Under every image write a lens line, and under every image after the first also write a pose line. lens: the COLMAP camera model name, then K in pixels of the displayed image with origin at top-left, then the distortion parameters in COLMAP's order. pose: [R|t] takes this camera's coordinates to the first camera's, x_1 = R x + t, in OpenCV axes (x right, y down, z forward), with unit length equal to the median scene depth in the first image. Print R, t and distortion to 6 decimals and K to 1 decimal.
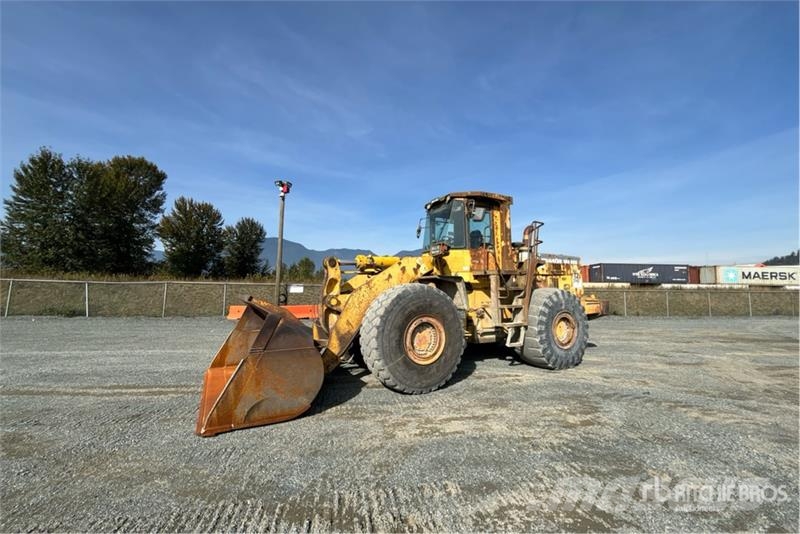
lens RADIAL K [[325.5, 0, 399.1], [0, 325.5, 264.5], [0, 0, 1]] dist [-0.003735, 0.000393]
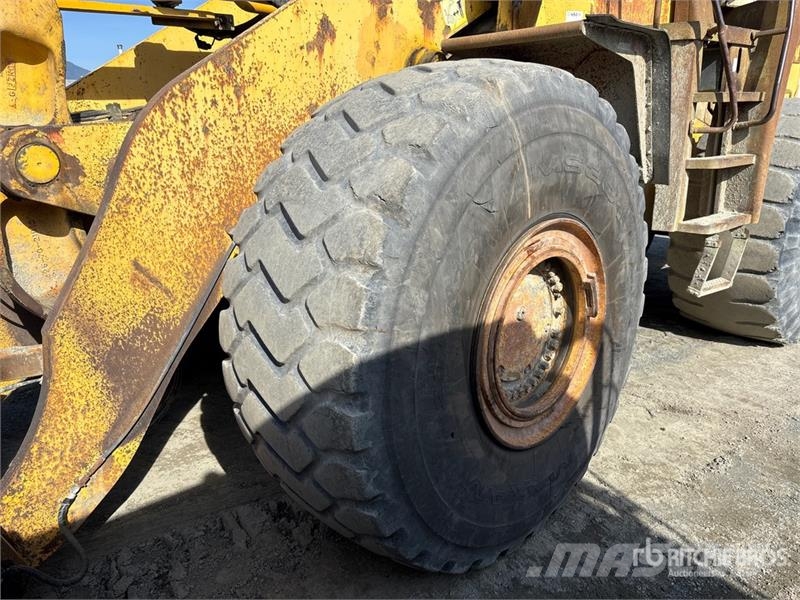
lens RADIAL K [[611.8, 0, 399.3], [0, 611.8, 296.9], [0, 0, 1]] dist [0.029146, -0.021496]
pose [[0.958359, -0.083594, 0.273056, -0.098150], [-0.015571, 0.939474, 0.342265, 0.058108], [-0.285140, -0.332265, 0.899052, 0.556346]]
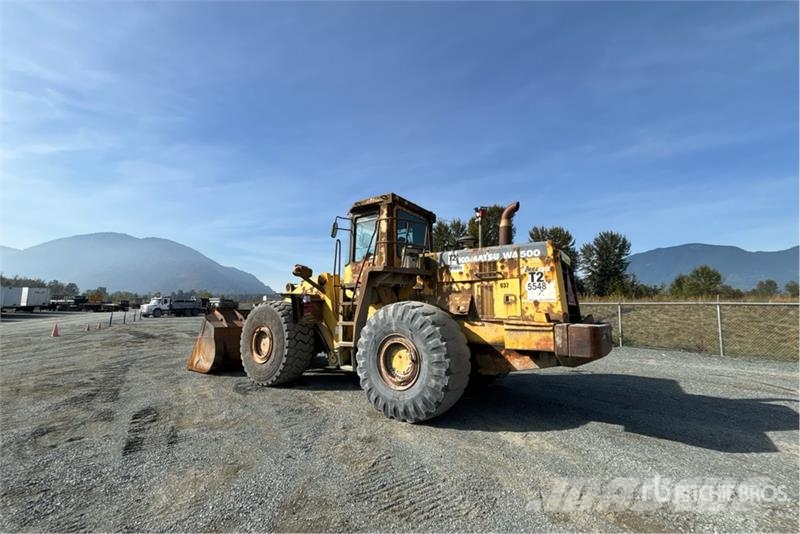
lens RADIAL K [[325.5, 0, 401.6], [0, 325.5, 260.3], [0, 0, 1]] dist [-0.003735, 0.000393]
pose [[0.427014, -0.134031, -0.894257, 1.269802], [0.067741, 0.990916, -0.116171, 0.072987], [0.901704, -0.010972, 0.432214, 0.773714]]
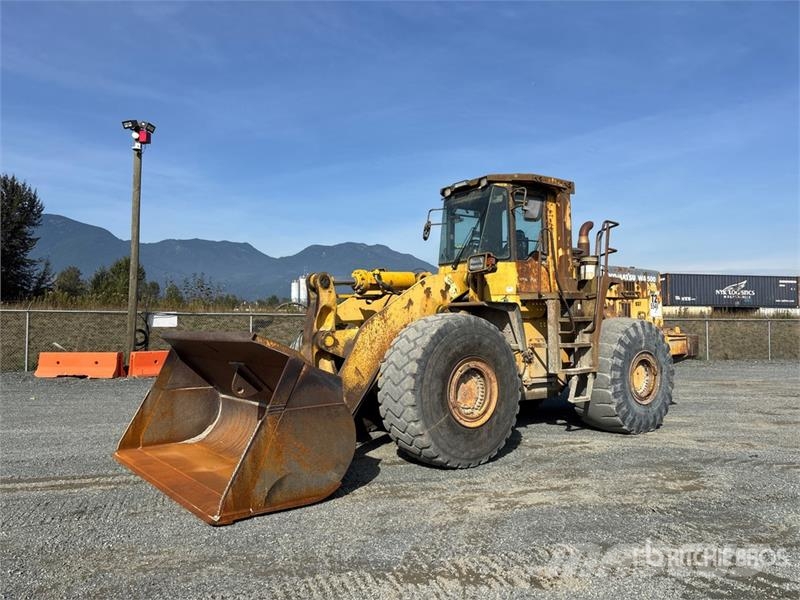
lens RADIAL K [[611.8, 0, 400.2], [0, 611.8, 301.4], [0, 0, 1]] dist [0.029146, -0.021496]
pose [[0.987871, -0.001590, 0.155271, -0.233026], [-0.005900, 0.998841, 0.047769, -0.024825], [-0.155167, -0.048106, 0.986716, -0.232853]]
